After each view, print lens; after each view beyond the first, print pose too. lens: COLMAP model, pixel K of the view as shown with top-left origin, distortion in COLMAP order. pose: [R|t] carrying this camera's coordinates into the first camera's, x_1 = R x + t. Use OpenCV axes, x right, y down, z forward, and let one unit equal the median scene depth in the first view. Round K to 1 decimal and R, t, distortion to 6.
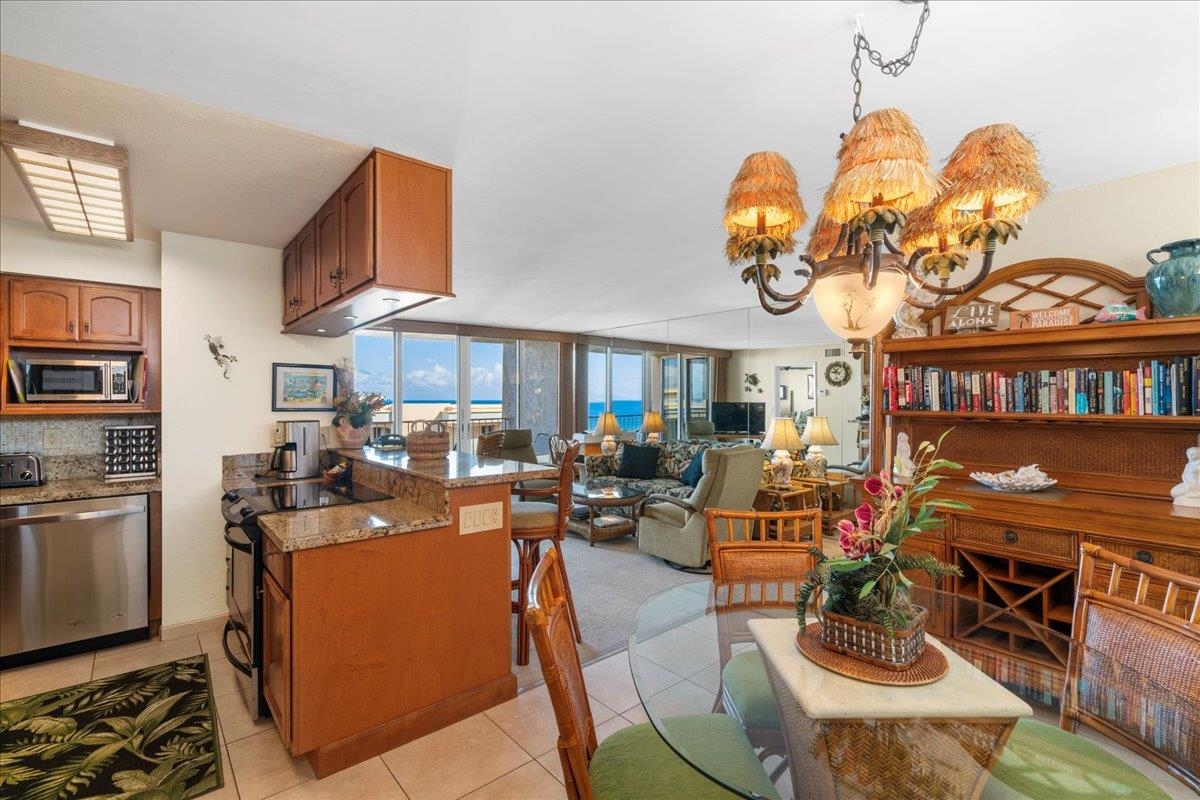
lens RADIAL K [[543.8, 0, 600.5], [0, 543.8, 399.8], [0, 0, 1]] dist [-0.002888, -0.000171]
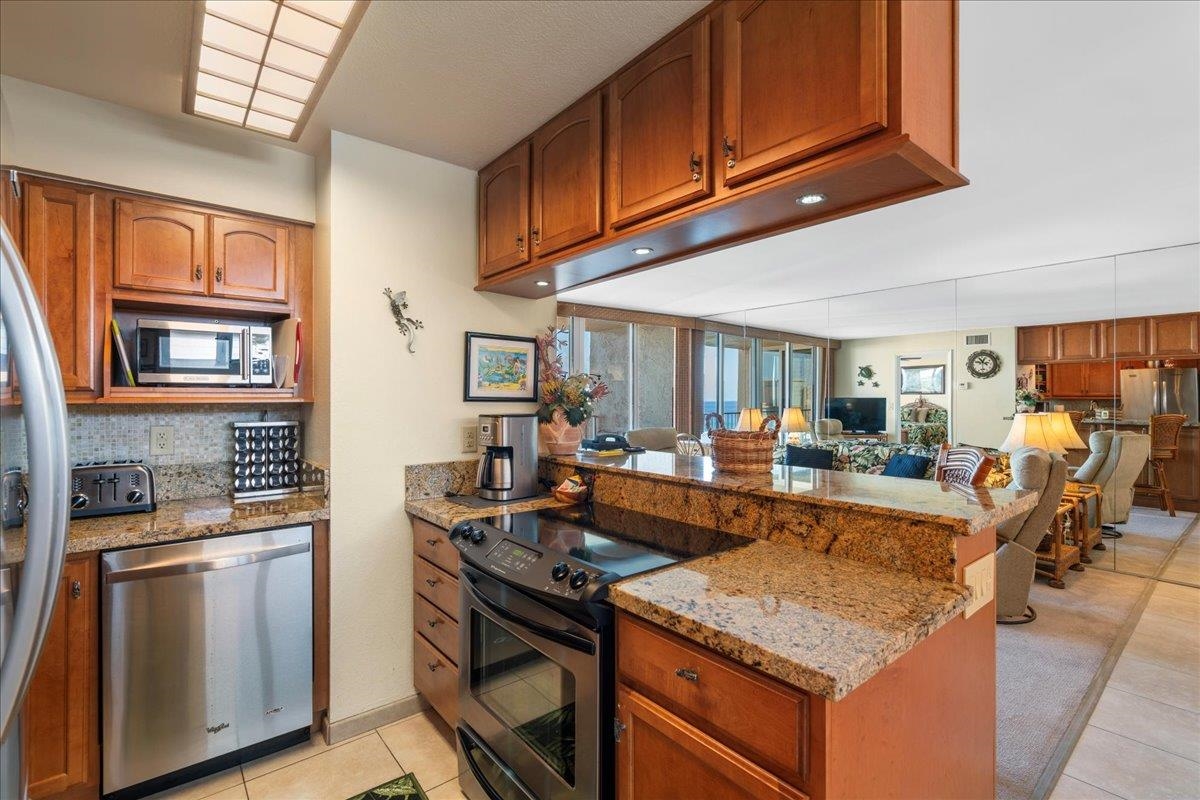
lens RADIAL K [[543.8, 0, 594.7], [0, 543.8, 397.7], [0, 0, 1]] dist [-0.002888, -0.000171]
pose [[0.999735, -0.000639, -0.023017, -0.432028], [0.000595, 0.999998, -0.001919, 0.018531], [0.023018, 0.001904, 0.999733, 0.313097]]
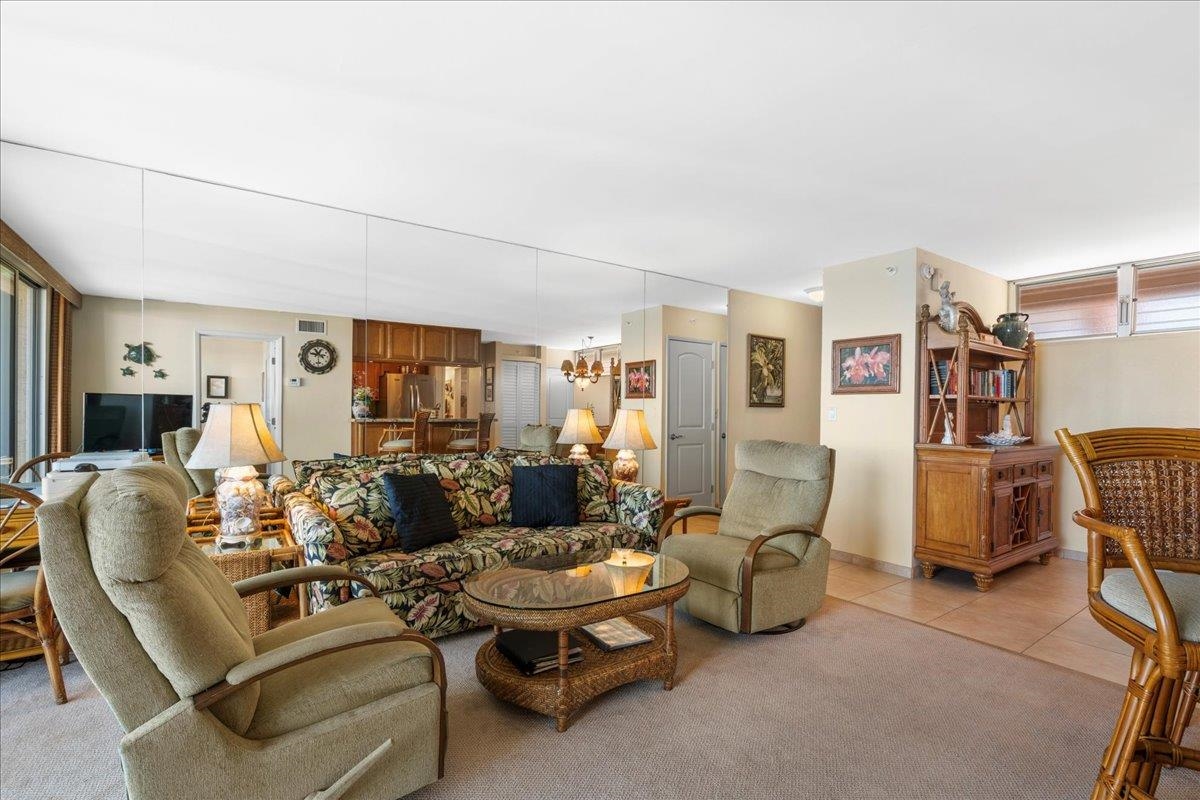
lens RADIAL K [[543.8, 0, 591.5], [0, 543.8, 405.2], [0, 0, 1]] dist [-0.002888, -0.000171]
pose [[0.105148, -0.001510, 0.994455, -0.671674], [0.003274, 0.999994, 0.001172, 0.047680], [-0.994451, 0.003133, 0.105153, 1.458410]]
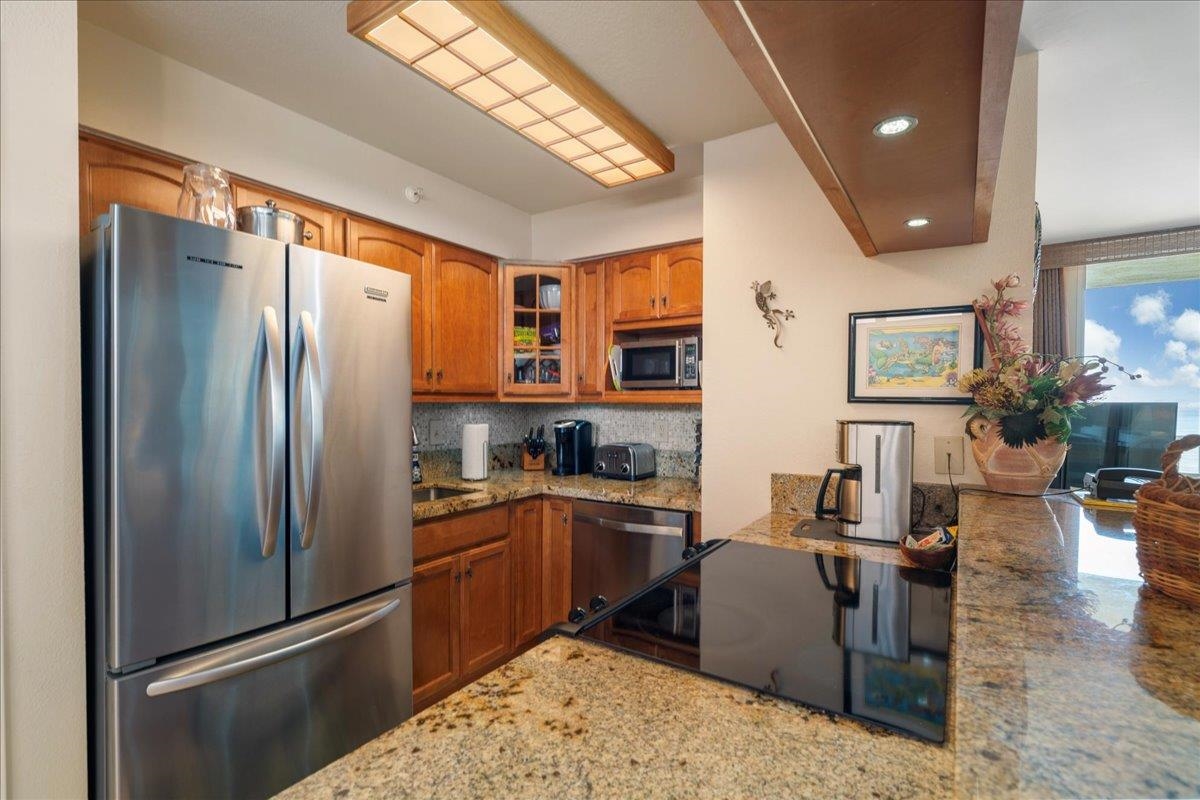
lens RADIAL K [[543.8, 0, 599.9], [0, 543.8, 409.6], [0, 0, 1]] dist [-0.002888, -0.000171]
pose [[0.277874, 0.015358, -0.960495, -0.152911], [-0.005568, 0.999881, 0.014377, 0.022542], [0.960601, 0.001353, 0.277927, 0.623394]]
